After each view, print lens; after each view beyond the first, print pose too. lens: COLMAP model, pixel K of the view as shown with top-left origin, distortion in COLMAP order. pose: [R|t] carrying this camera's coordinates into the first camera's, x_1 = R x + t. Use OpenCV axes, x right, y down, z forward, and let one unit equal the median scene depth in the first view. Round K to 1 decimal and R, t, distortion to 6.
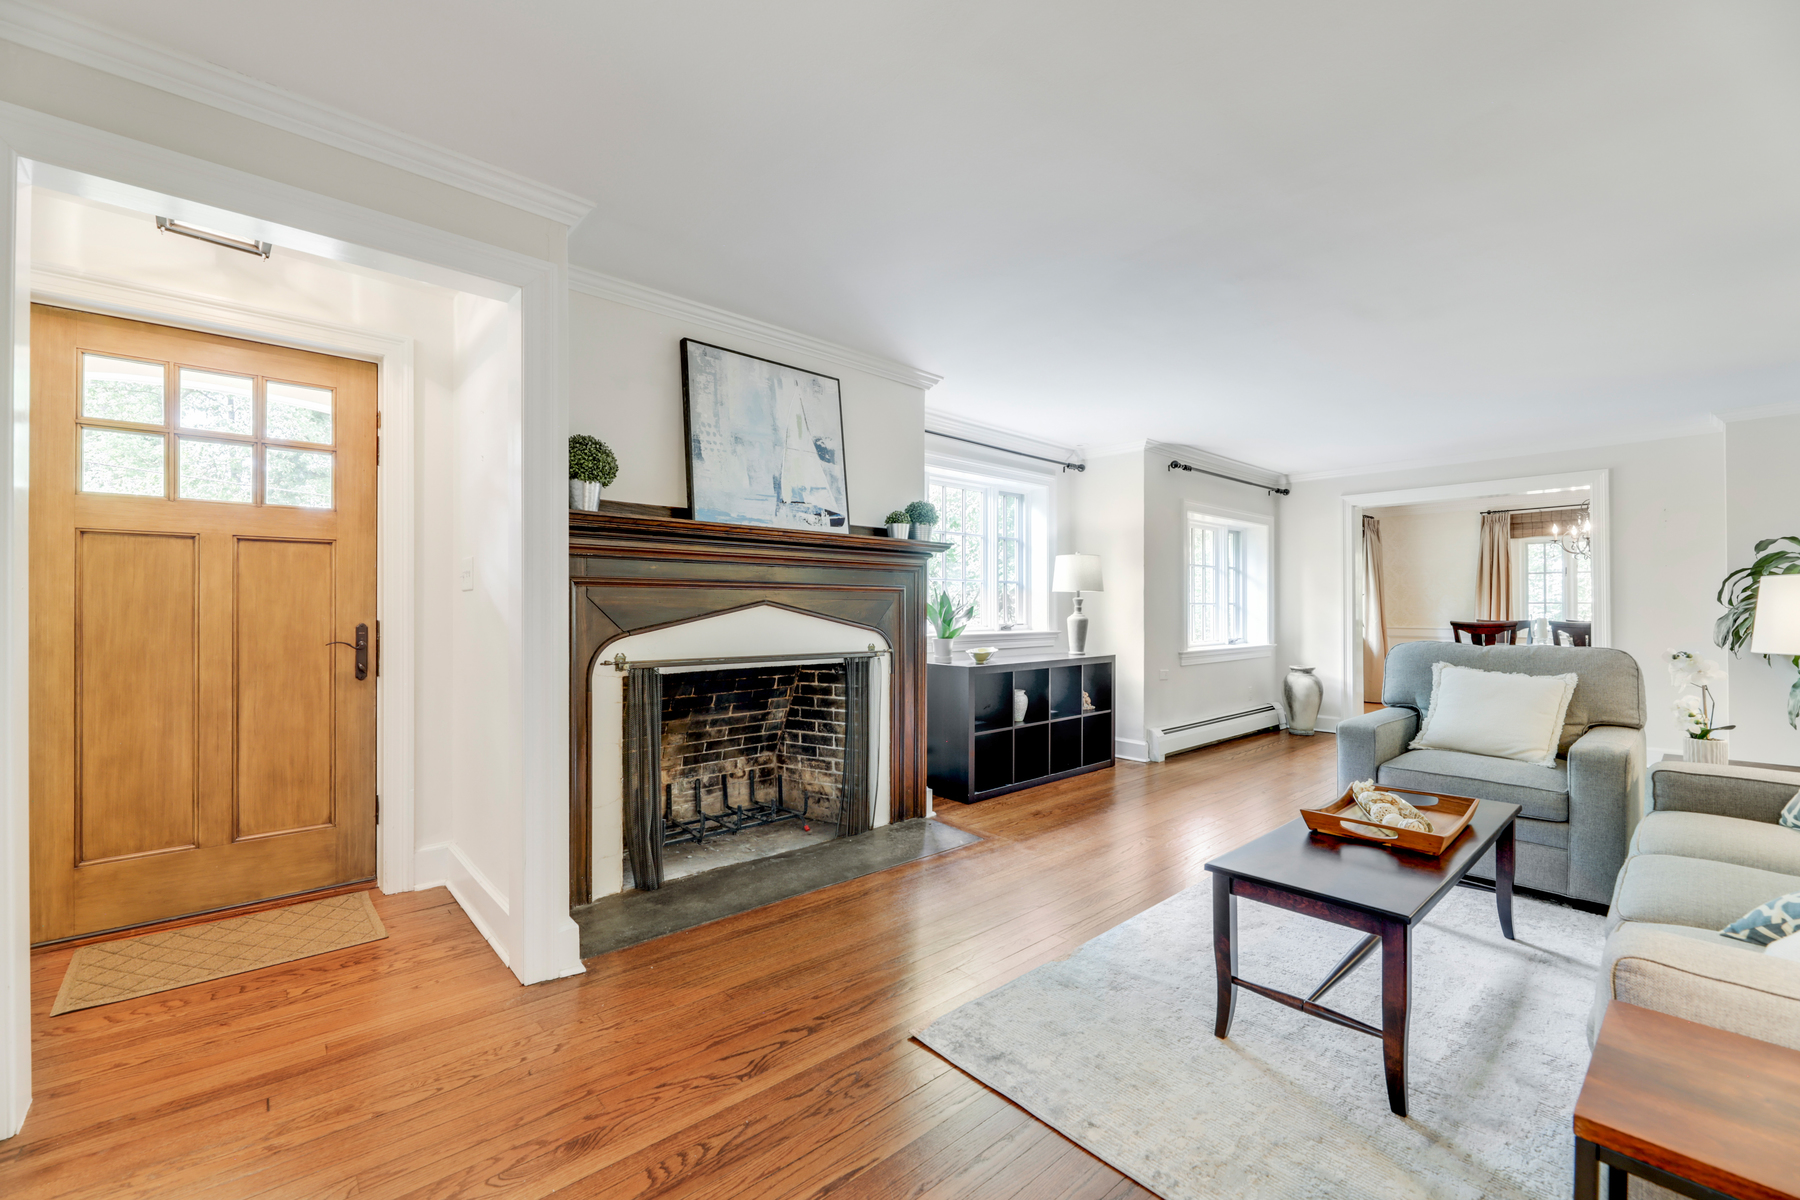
lens RADIAL K [[734.9, 0, 897.1], [0, 734.9, 603.4], [0, 0, 1]] dist [-0.002049, -0.000292]
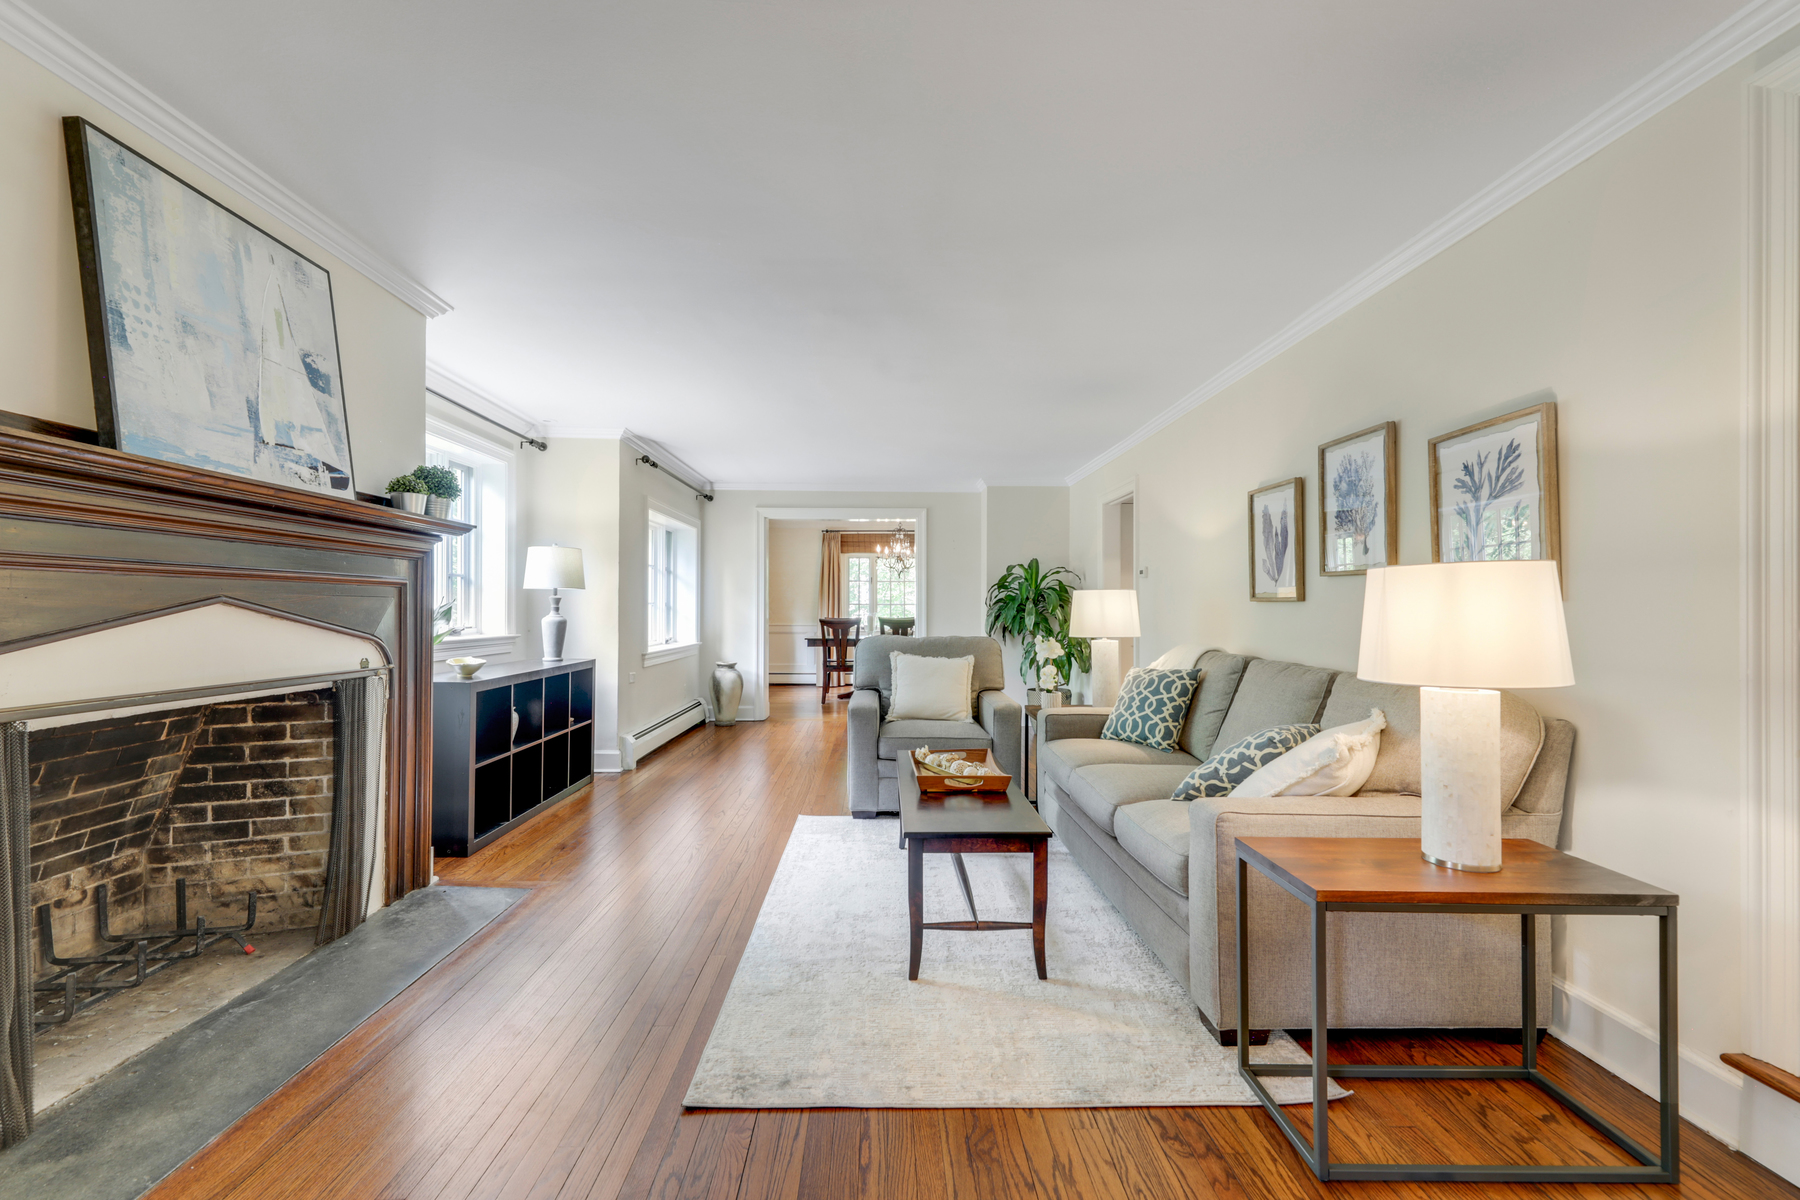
lens RADIAL K [[782.8, 0, 896.1], [0, 782.8, 604.3], [0, 0, 1]] dist [0.015458, -0.000423]
pose [[0.648646, 0.005672, 0.761069, -0.274217], [-0.008064, 0.999967, -0.000580, -0.000844], [-0.761048, -0.005761, 0.648670, 0.114429]]
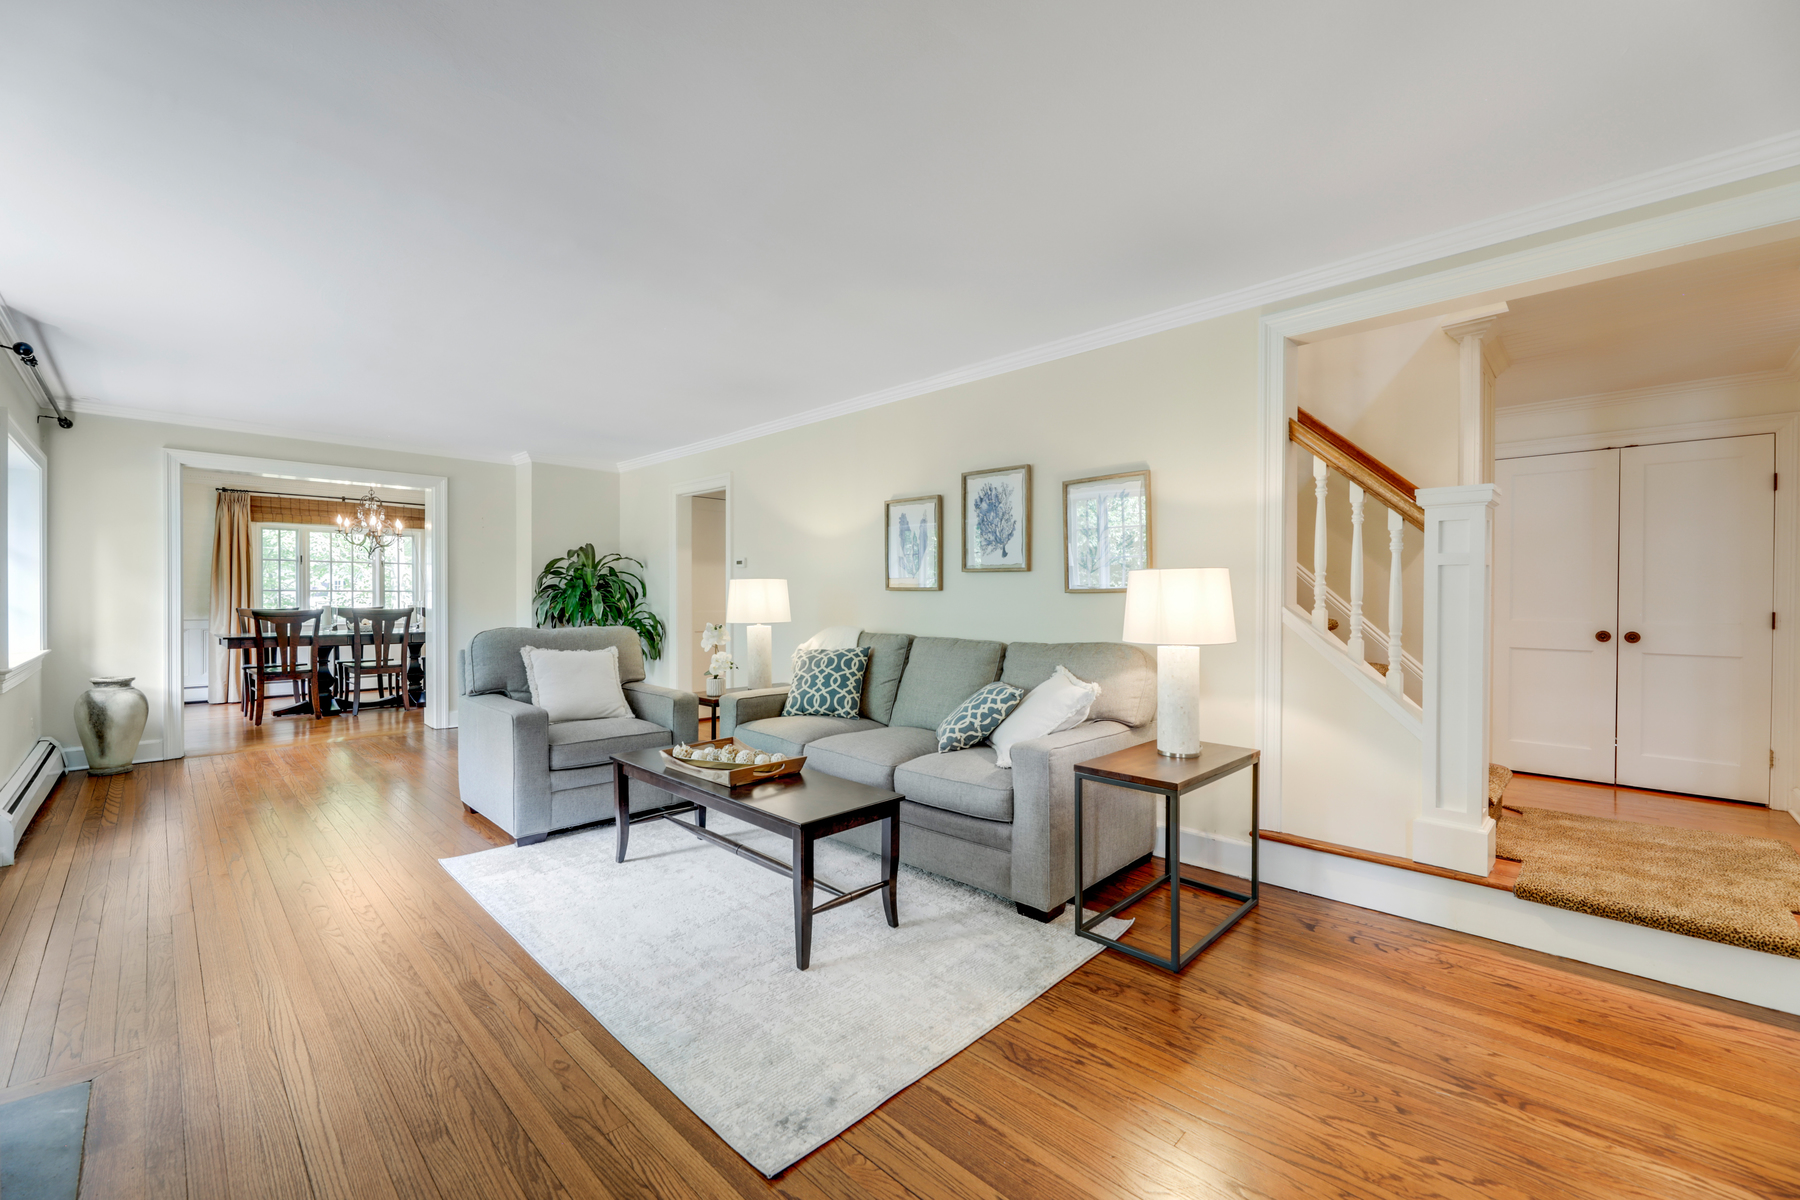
lens RADIAL K [[733.7, 0, 928.2], [0, 733.7, 600.5], [0, 0, 1]] dist [-0.001598, -0.000306]
pose [[-0.089778, -0.005387, 0.995947, -0.378272], [-0.008958, 0.999949, 0.004601, 0.001523], [-0.995921, -0.008509, -0.089822, 0.477396]]
